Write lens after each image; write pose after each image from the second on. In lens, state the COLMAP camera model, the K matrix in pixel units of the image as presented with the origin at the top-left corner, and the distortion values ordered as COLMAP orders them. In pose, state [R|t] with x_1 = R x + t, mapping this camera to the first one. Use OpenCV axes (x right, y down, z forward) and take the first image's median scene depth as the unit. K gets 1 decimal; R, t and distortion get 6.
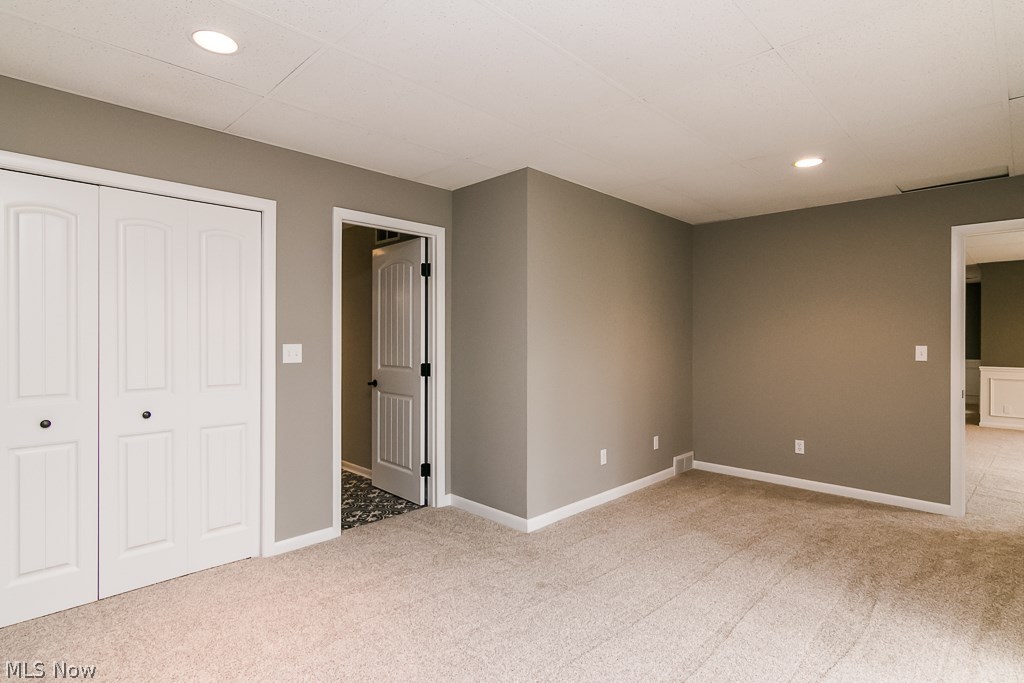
lens RADIAL K [[528.9, 0, 509.7], [0, 528.9, 339.6], [0, 0, 1]] dist [-0.003811, -0.000997]
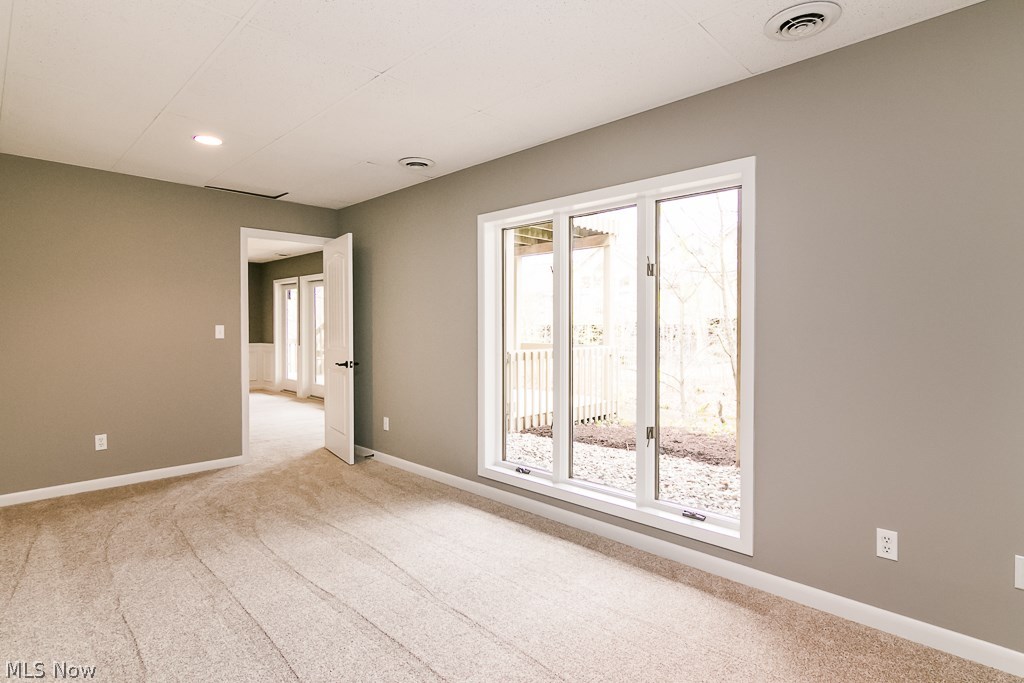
lens RADIAL K [[528.9, 0, 509.7], [0, 528.9, 339.6], [0, 0, 1]] dist [-0.003811, -0.000997]
pose [[-0.021102, -0.032534, 0.999248, -0.419371], [-0.000693, 0.999471, 0.032527, 0.005357], [-0.999777, -0.000006, -0.021113, 0.430766]]
